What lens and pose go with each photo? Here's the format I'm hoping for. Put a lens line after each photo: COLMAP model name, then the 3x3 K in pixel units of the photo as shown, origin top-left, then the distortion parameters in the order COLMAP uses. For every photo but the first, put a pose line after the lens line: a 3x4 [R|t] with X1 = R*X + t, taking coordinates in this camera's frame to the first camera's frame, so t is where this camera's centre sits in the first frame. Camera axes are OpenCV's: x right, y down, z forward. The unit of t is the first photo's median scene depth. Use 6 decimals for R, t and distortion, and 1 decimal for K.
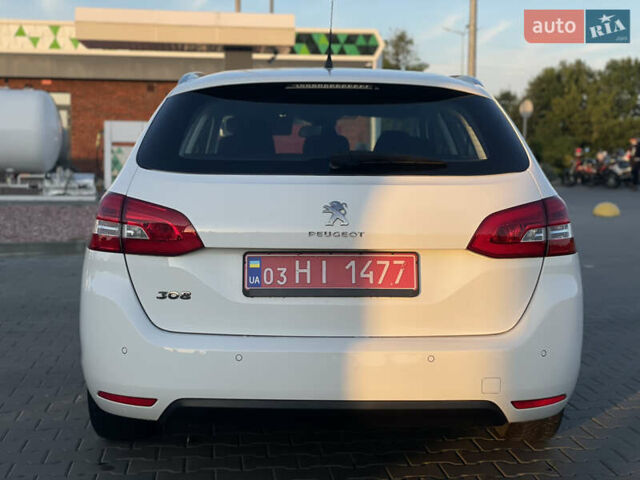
lens RADIAL K [[933.8, 0, 305.6], [0, 933.8, 238.4], [0, 0, 1]] dist [0.095144, -0.036168]
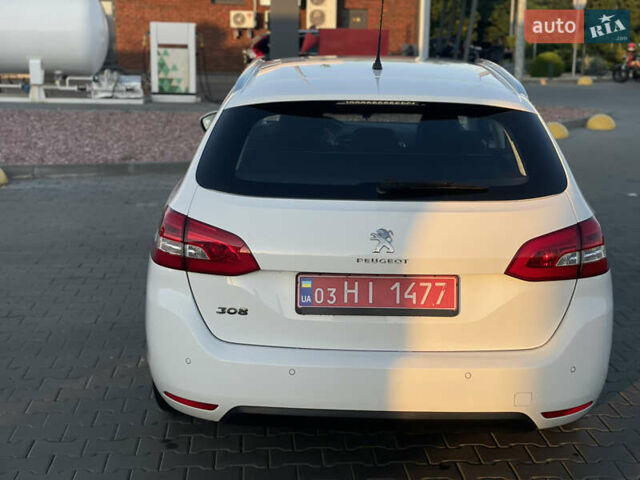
lens RADIAL K [[928.9, 0, 320.0], [0, 928.9, 240.0], [0, 0, 1]] dist [0.112144, -0.095436]
pose [[0.999446, 0.010766, -0.031500, -0.005464], [-0.006791, 0.992300, 0.123670, -0.153783], [0.032589, -0.123388, 0.991823, -0.059682]]
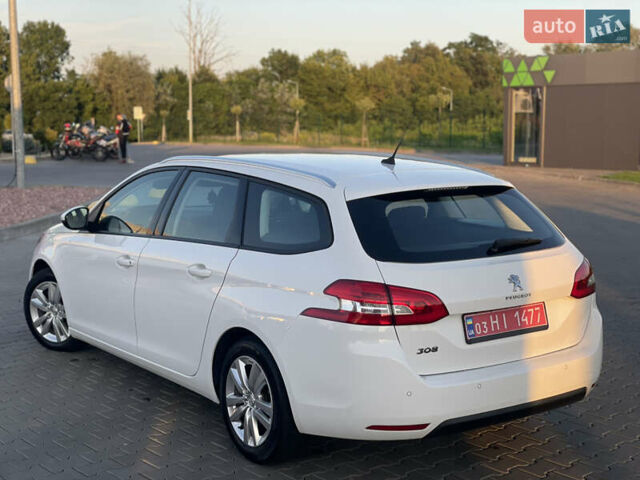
lens RADIAL K [[928.9, 0, 320.0], [0, 928.9, 240.0], [0, 0, 1]] dist [0.112144, -0.095436]
pose [[0.818743, -0.080847, 0.568439, -1.063213], [0.055973, 0.996560, 0.061117, -0.202416], [-0.571425, -0.018222, 0.820452, -0.077018]]
